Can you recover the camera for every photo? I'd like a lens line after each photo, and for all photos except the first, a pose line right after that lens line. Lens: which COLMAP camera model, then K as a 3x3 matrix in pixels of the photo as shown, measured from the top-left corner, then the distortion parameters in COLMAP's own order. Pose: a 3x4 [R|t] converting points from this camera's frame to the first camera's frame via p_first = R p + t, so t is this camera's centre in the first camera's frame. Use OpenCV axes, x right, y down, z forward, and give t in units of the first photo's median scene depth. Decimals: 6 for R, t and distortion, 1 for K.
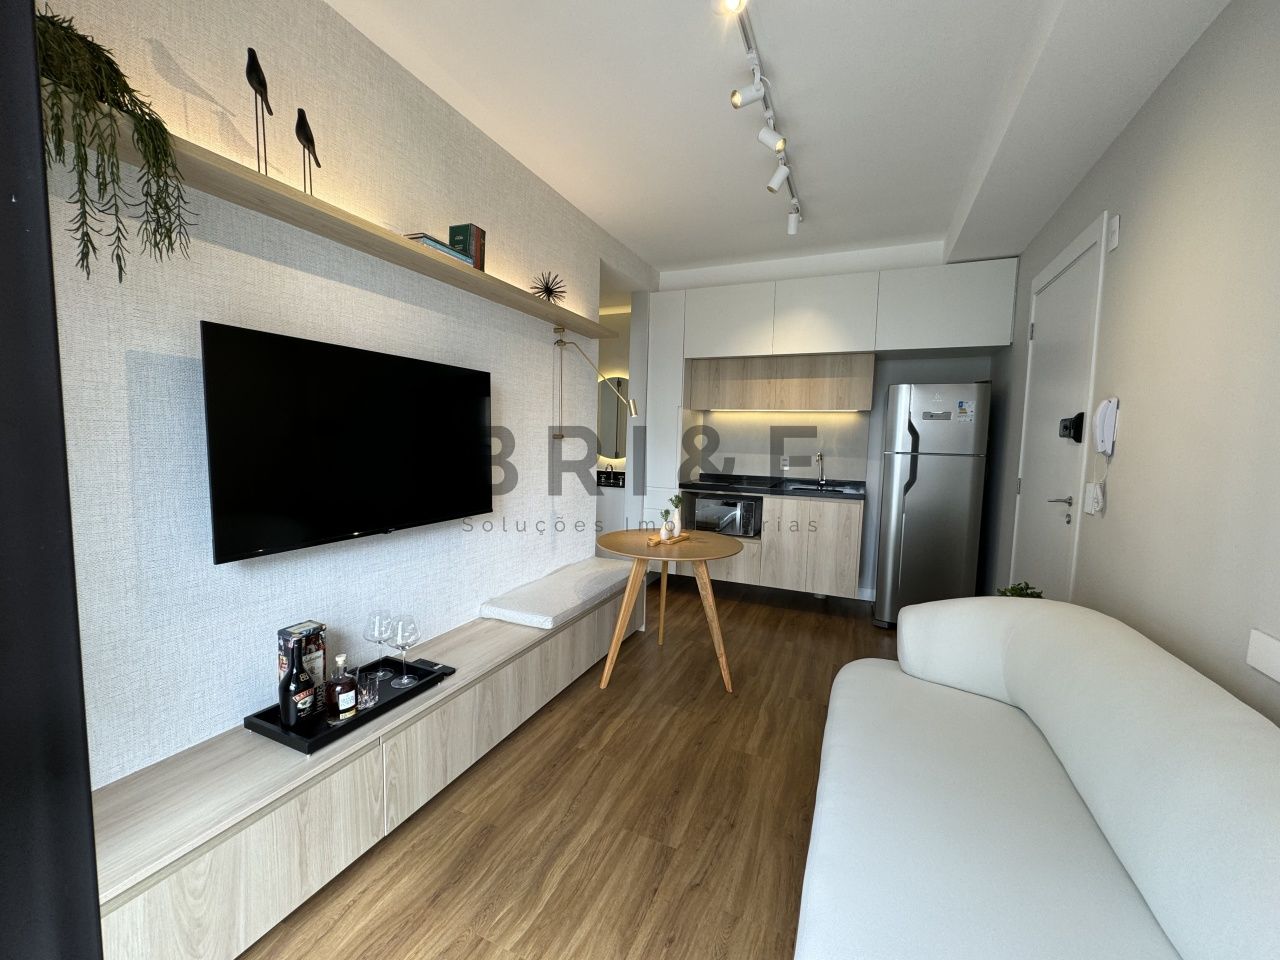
lens RADIAL K [[508.1, 0, 636.9], [0, 508.1, 476.2], [0, 0, 1]] dist [-0.003473, 0.000059]
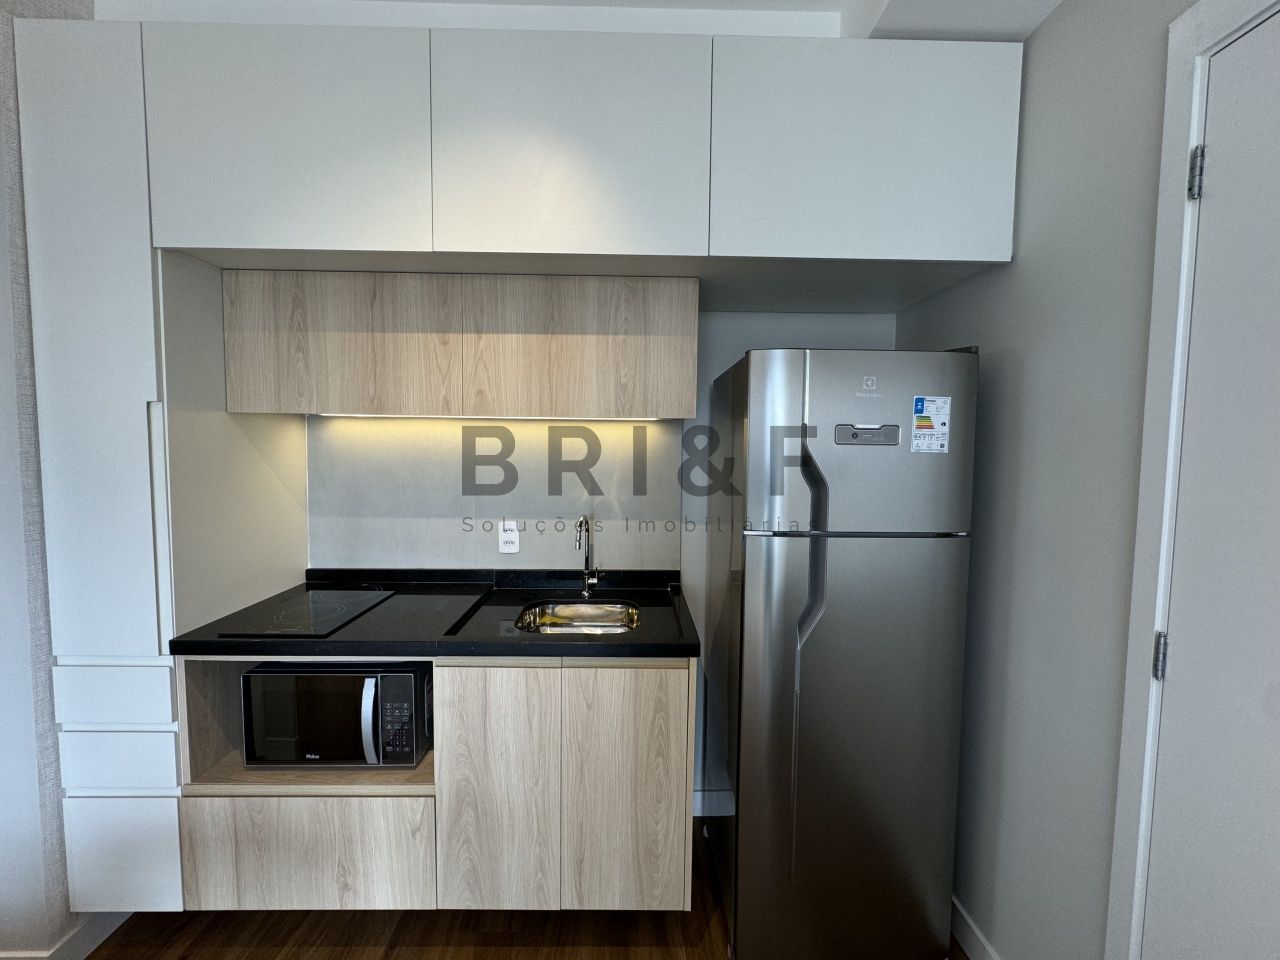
lens RADIAL K [[508.1, 0, 638.1], [0, 508.1, 476.0], [0, 0, 1]] dist [-0.003473, 0.000059]
pose [[0.903146, -0.039886, 0.427477, 0.237746], [0.045567, 0.998957, -0.003063, -0.082454], [-0.426909, 0.022245, 0.904021, 0.636665]]
